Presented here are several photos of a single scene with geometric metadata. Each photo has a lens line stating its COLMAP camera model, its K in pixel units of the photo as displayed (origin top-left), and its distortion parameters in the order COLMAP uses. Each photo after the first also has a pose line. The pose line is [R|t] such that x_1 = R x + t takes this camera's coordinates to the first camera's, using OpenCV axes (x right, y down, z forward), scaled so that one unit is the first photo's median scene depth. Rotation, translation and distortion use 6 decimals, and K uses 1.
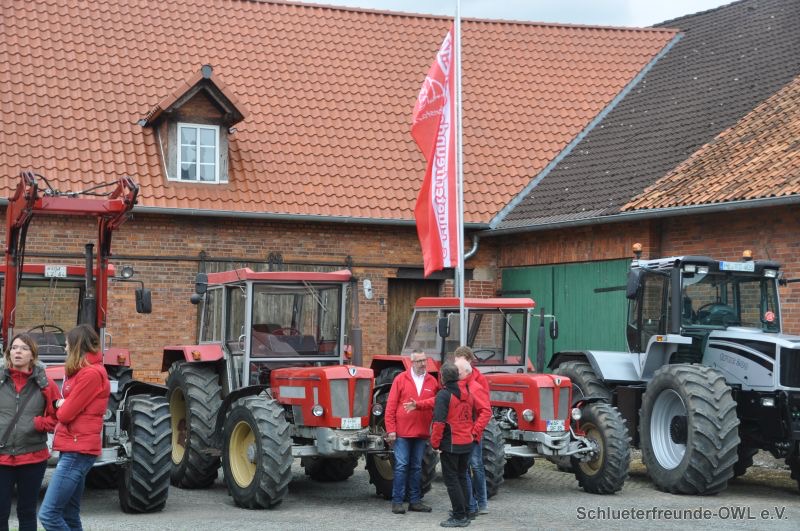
lens RADIAL K [[1503.2, 0, 396.1], [0, 1503.2, 280.2], [0, 0, 1]] dist [0.450278, 0.215966]
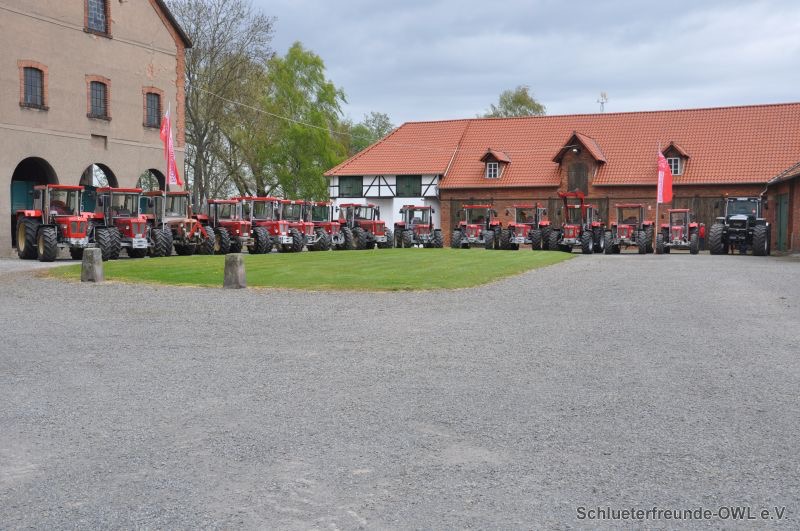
lens RADIAL K [[1015.9, 0, 400.0], [0, 1015.9, 265.5], [0, 0, 1]] dist [0.134585, 0.067476]
pose [[0.725579, 0.013344, -0.688010, 1.404214], [0.035440, 0.997761, 0.056727, -0.020353], [0.687226, -0.065543, 0.723481, -1.520080]]
